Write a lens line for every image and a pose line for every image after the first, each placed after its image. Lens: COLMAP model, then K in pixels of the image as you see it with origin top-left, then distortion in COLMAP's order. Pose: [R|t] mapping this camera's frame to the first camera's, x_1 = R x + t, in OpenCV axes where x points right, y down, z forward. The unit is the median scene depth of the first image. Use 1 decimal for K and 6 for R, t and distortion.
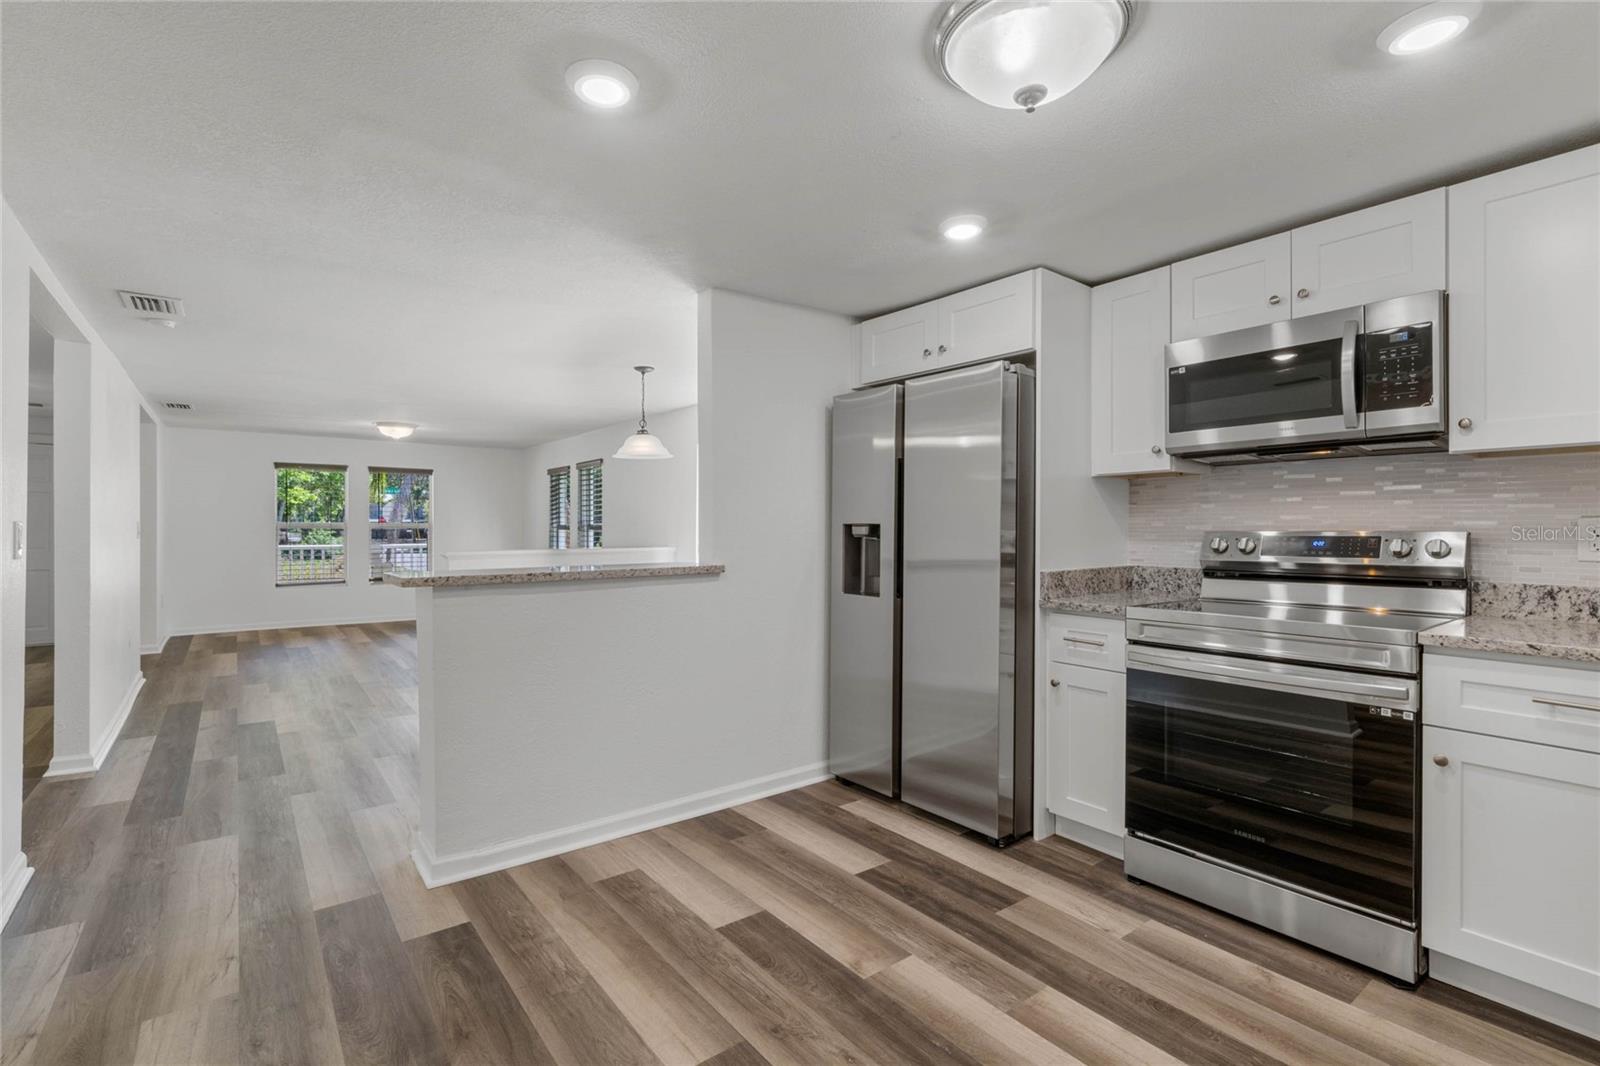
lens RADIAL K [[749.6, 0, 801.8], [0, 749.6, 529.3], [0, 0, 1]] dist [0.004067, 0.000947]
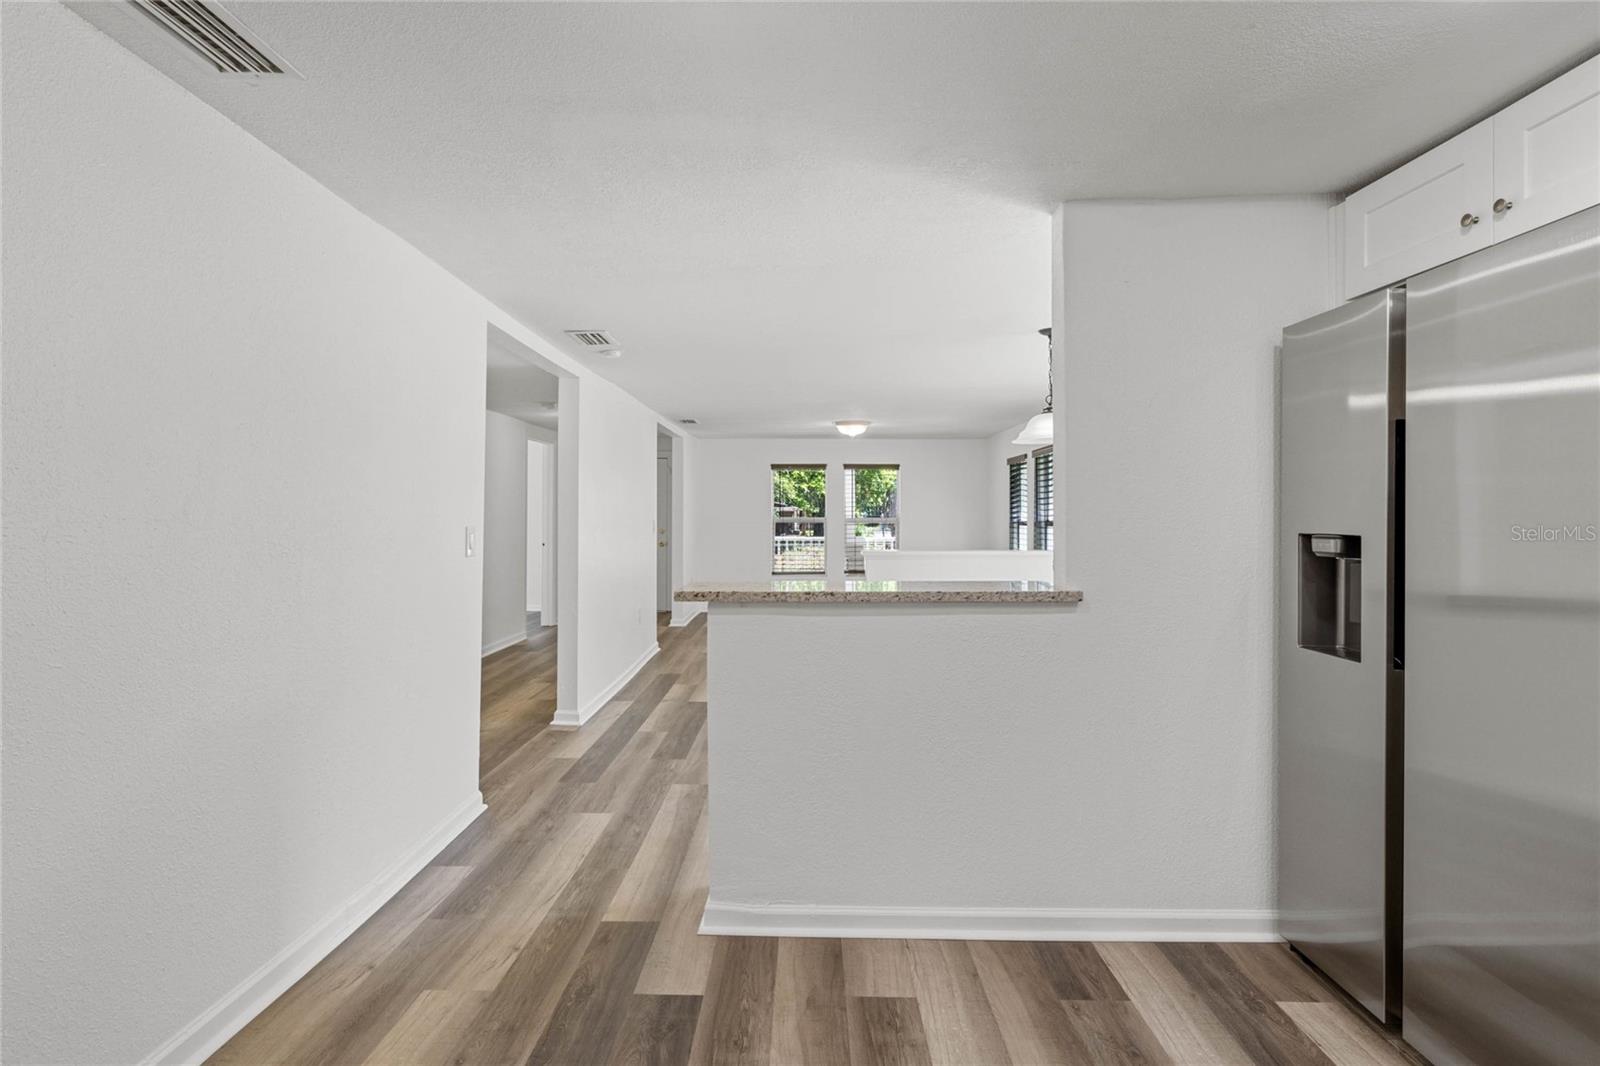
lens RADIAL K [[791.4, 0, 761.2], [0, 791.4, 510.3], [0, 0, 1]] dist [0.001640, -0.000933]
pose [[0.770975, -0.005768, -0.636840, 0.134602], [-0.002193, 0.999929, -0.011711, -0.018346], [0.636862, 0.010425, 0.770907, 0.231434]]
